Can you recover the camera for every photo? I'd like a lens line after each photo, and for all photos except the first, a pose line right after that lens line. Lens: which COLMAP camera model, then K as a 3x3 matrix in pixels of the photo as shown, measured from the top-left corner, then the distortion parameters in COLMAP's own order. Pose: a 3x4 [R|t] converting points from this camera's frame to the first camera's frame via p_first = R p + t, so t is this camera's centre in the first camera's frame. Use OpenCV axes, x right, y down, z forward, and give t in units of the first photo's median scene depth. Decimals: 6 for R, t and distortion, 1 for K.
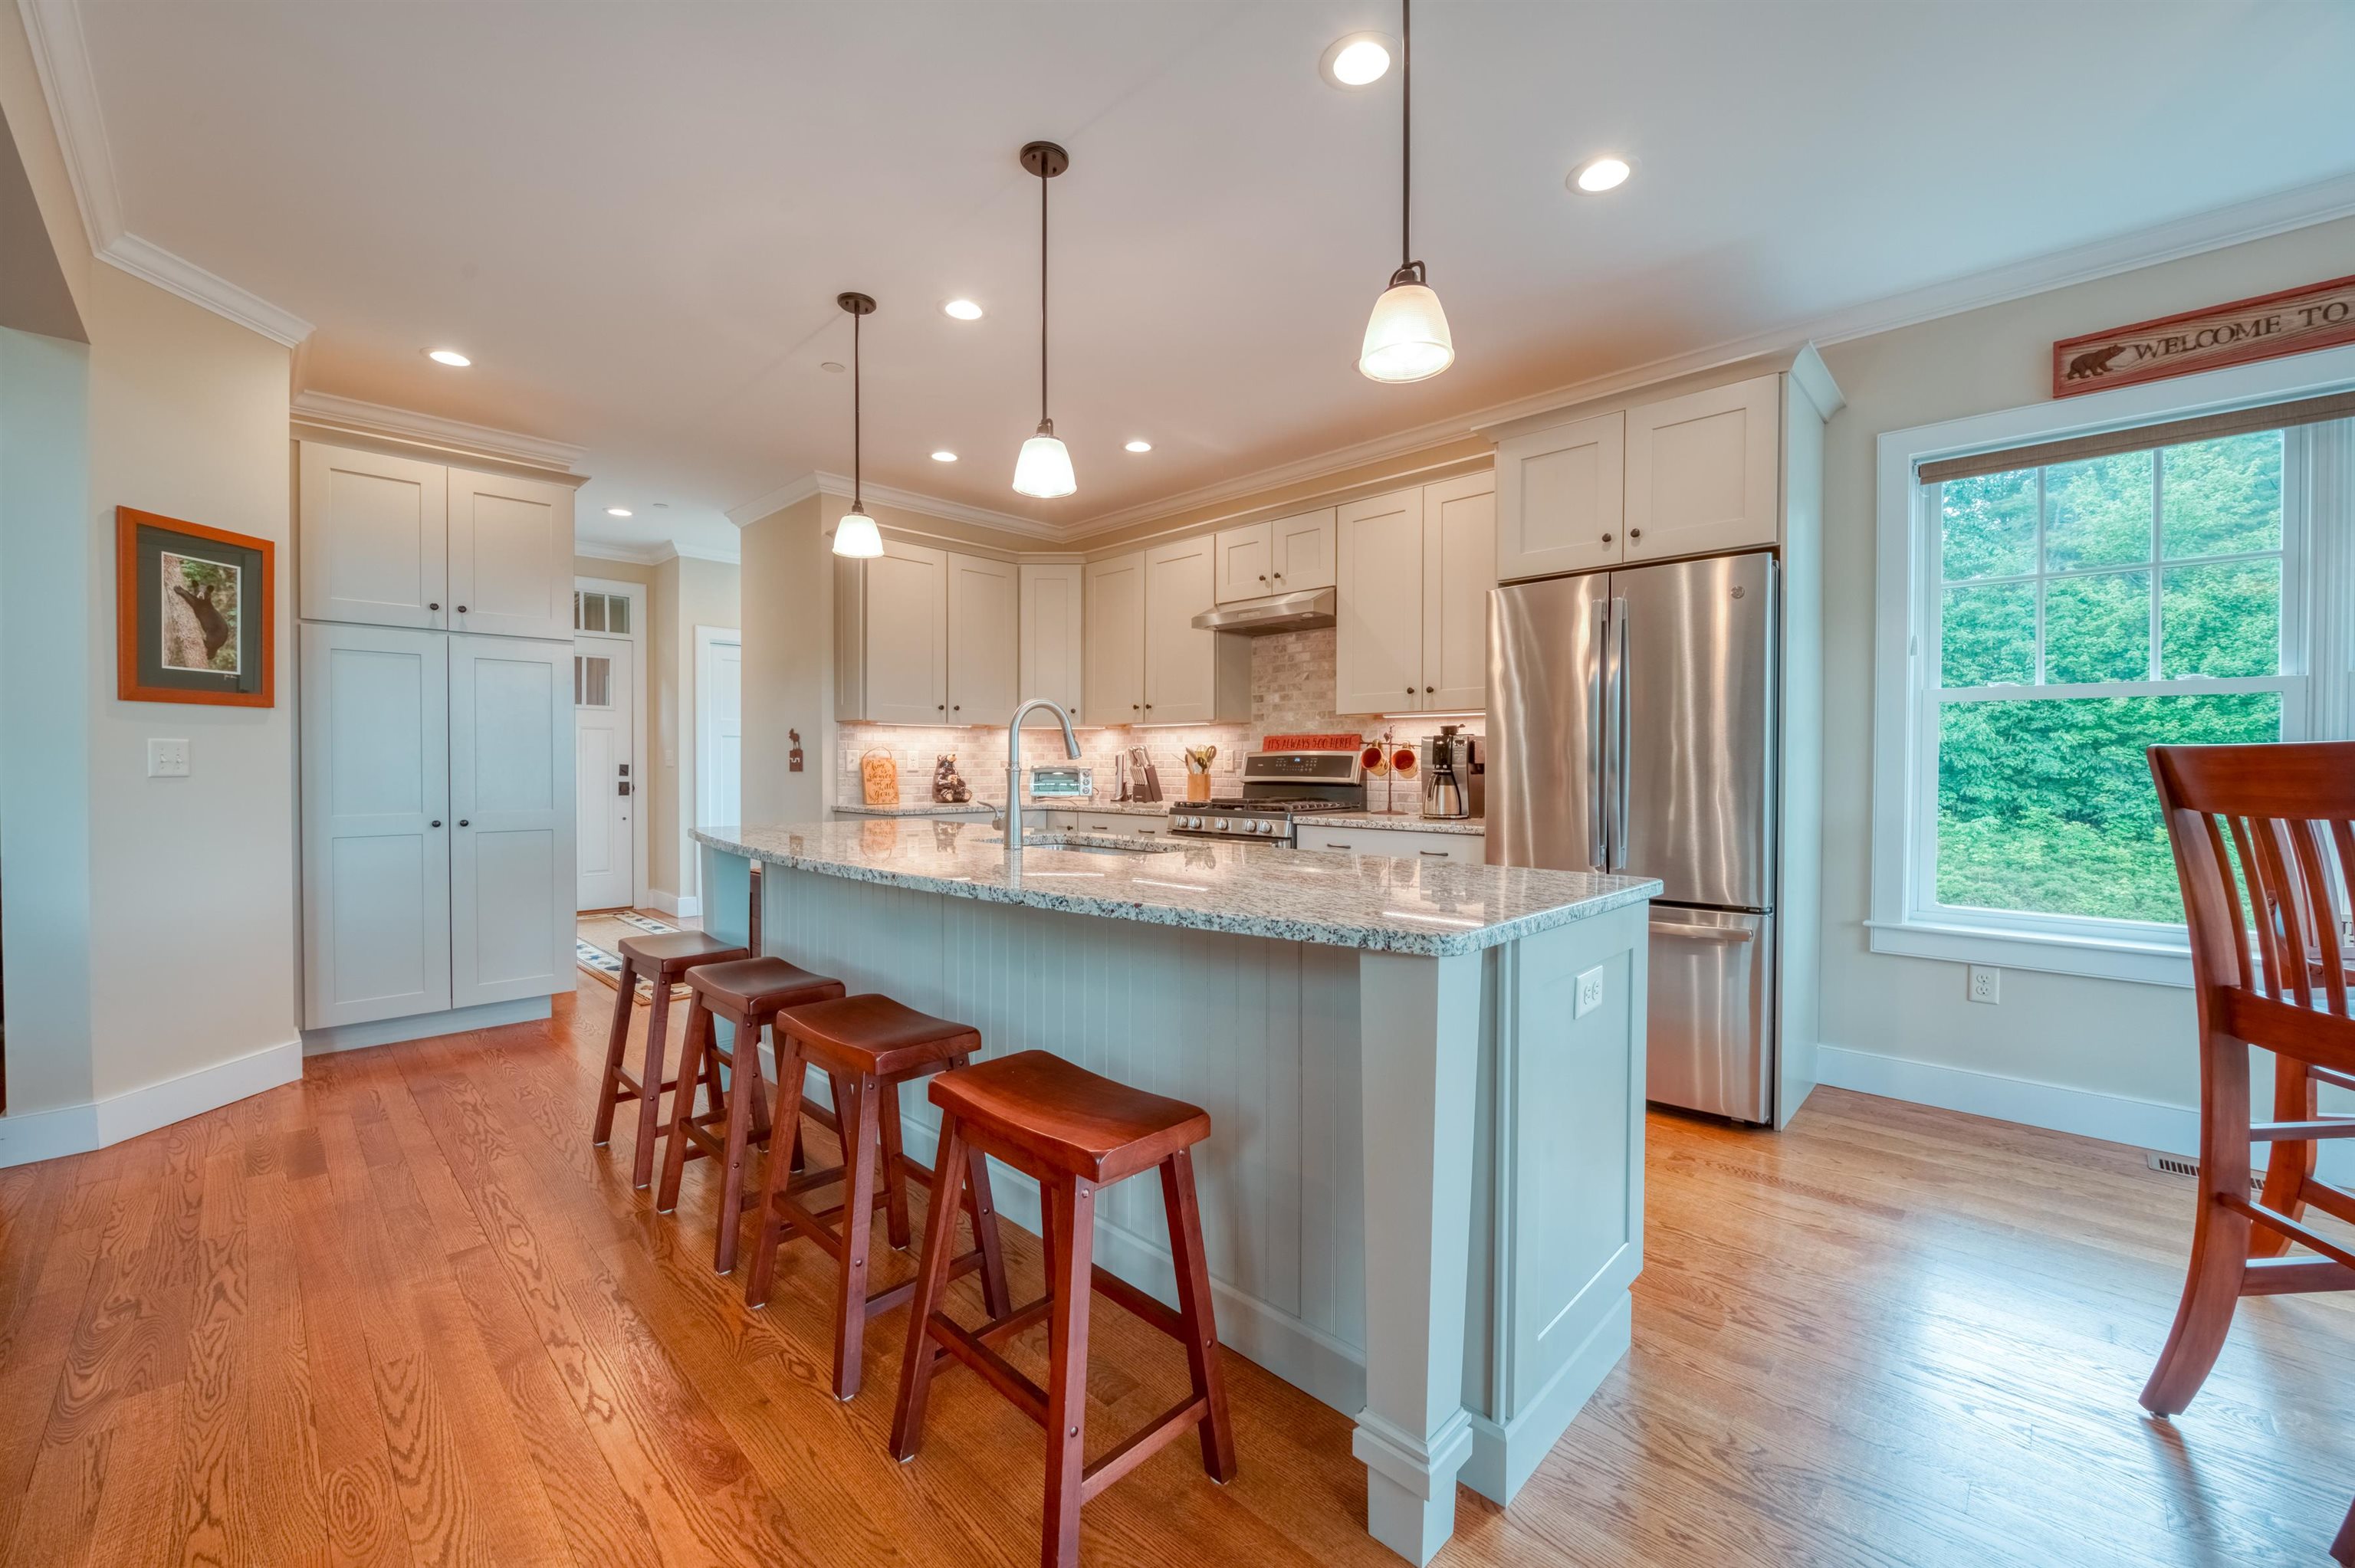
lens RADIAL K [[916.6, 0, 1201.1], [0, 916.6, 775.4], [0, 0, 1]] dist [-0.012334, -0.001253]
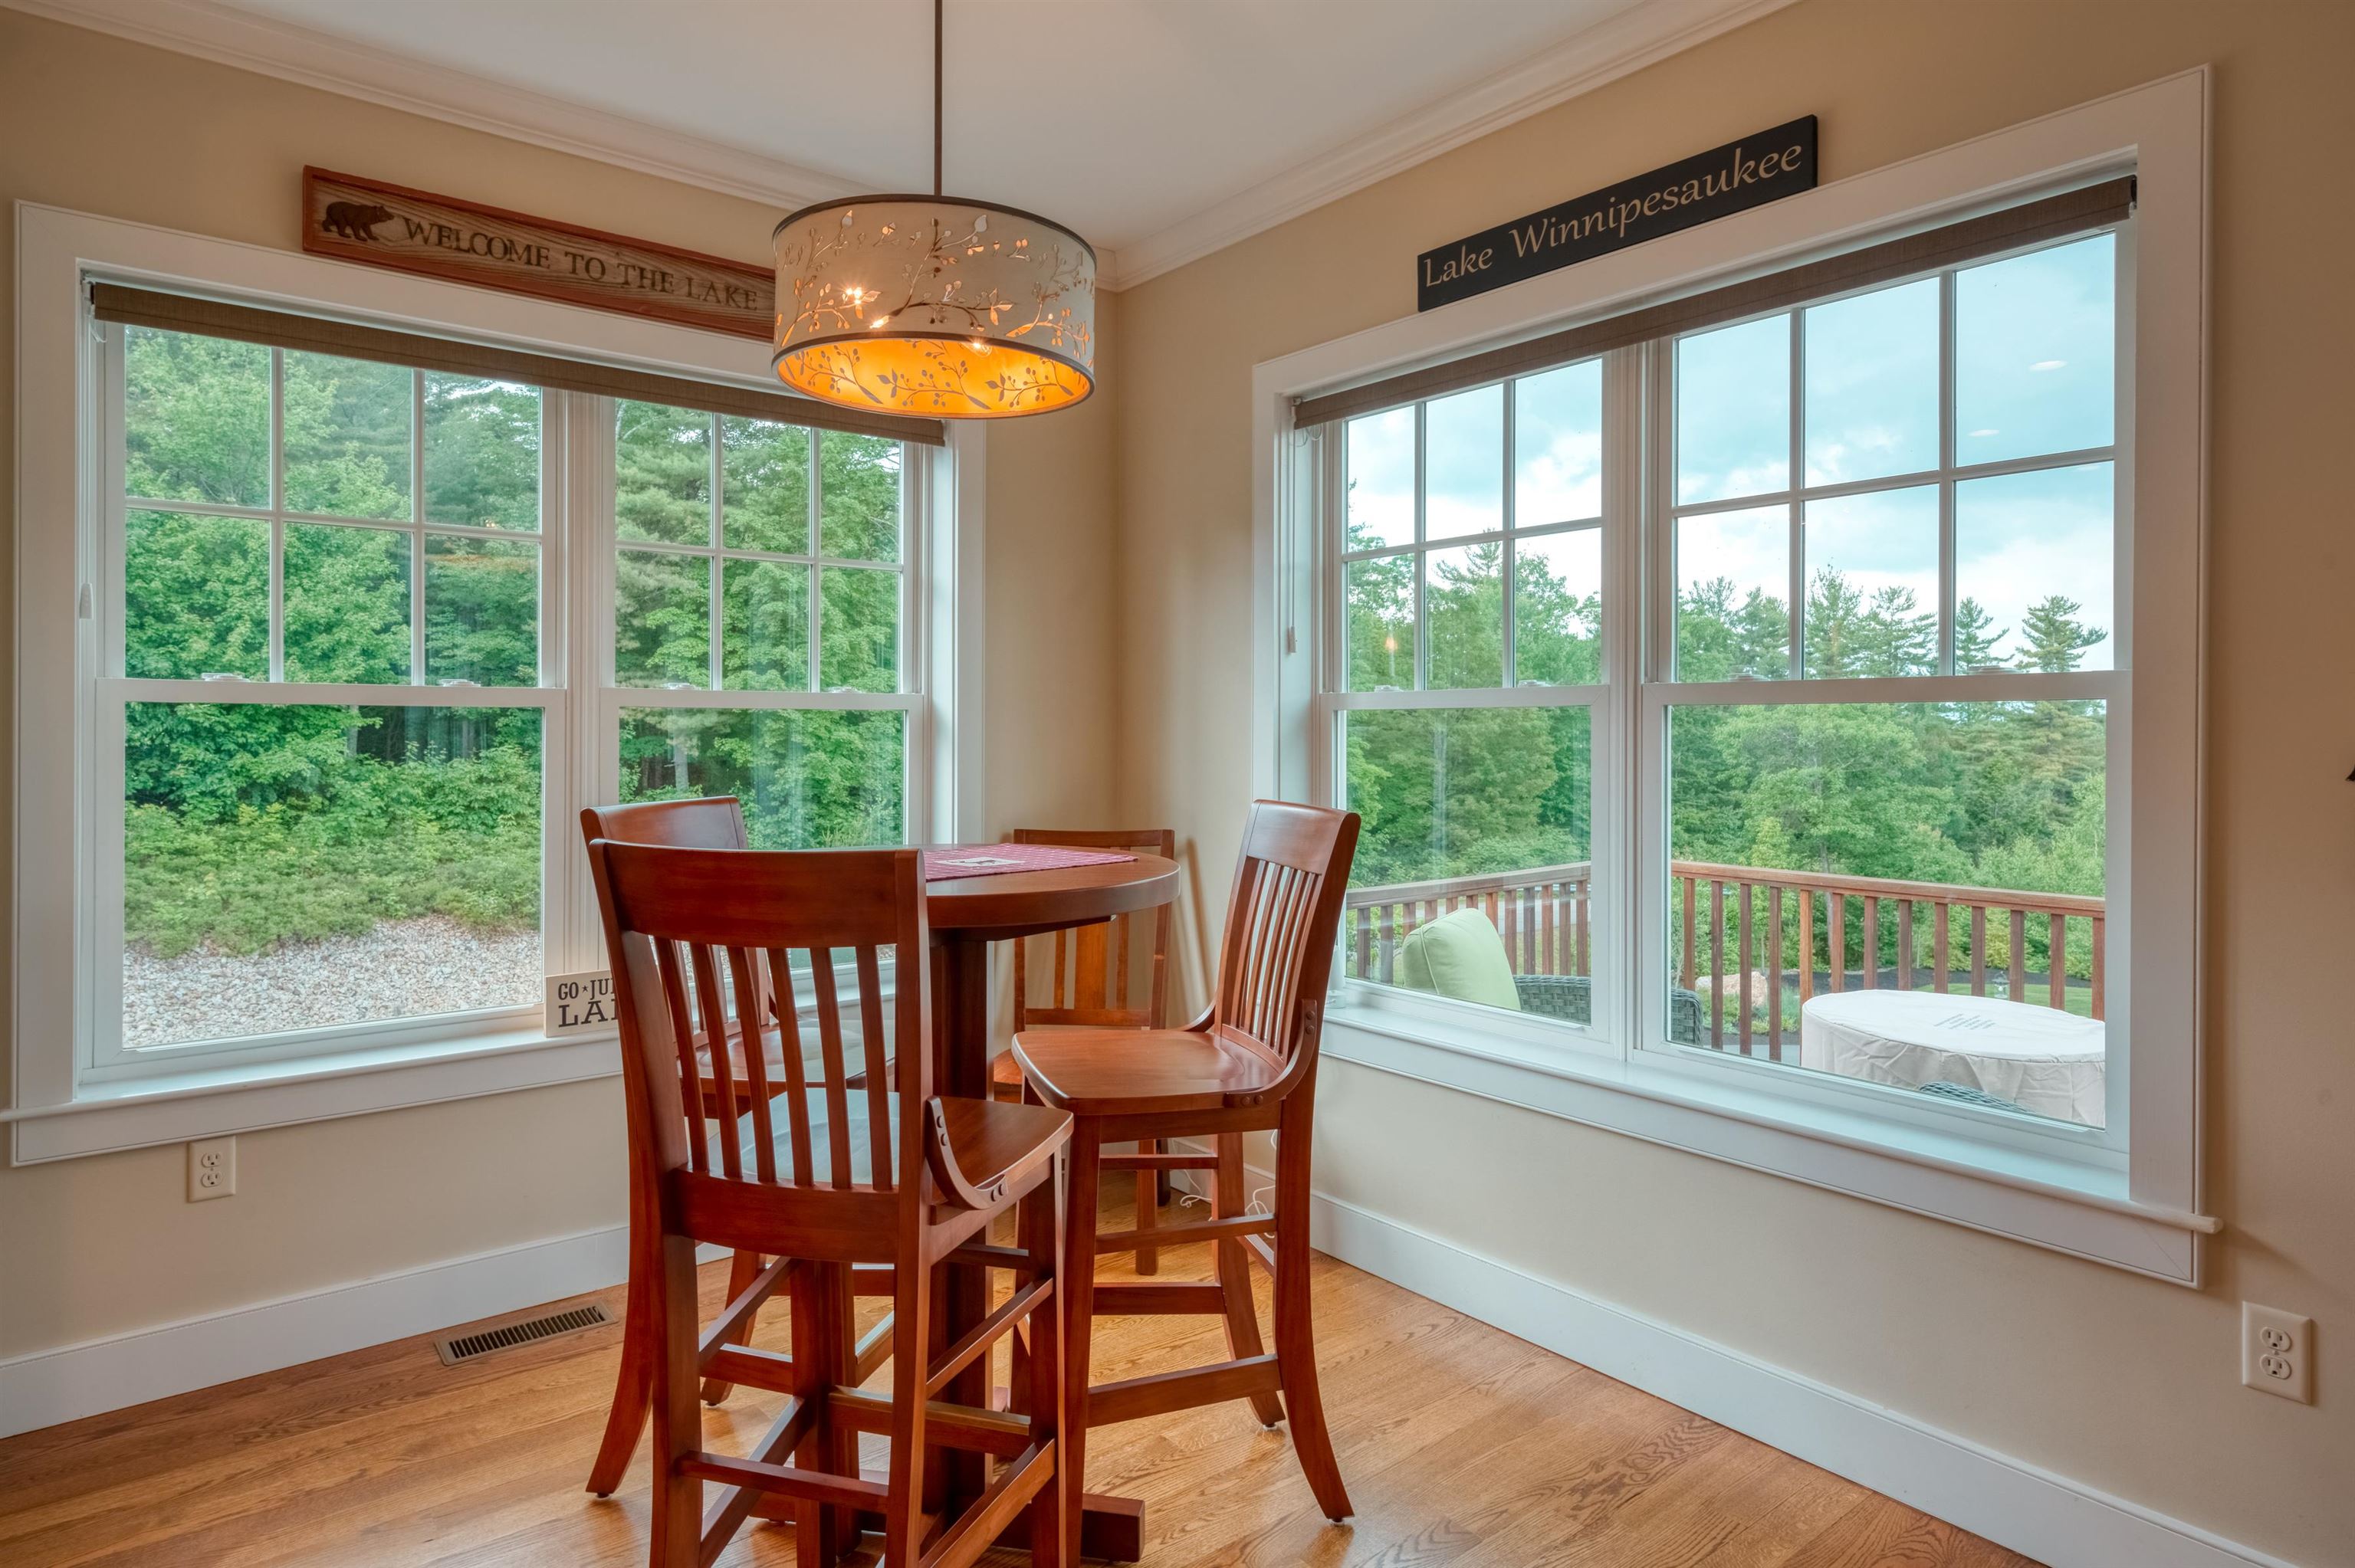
lens RADIAL K [[1333.4, 0, 1129.1], [0, 1333.4, 733.7], [0, 0, 1]] dist [0.011841, -0.001670]
pose [[0.160542, -0.006870, 0.987005, 0.042714], [0.007674, 0.999954, 0.005712, -0.038943], [-0.986999, 0.006658, 0.160587, 0.148056]]
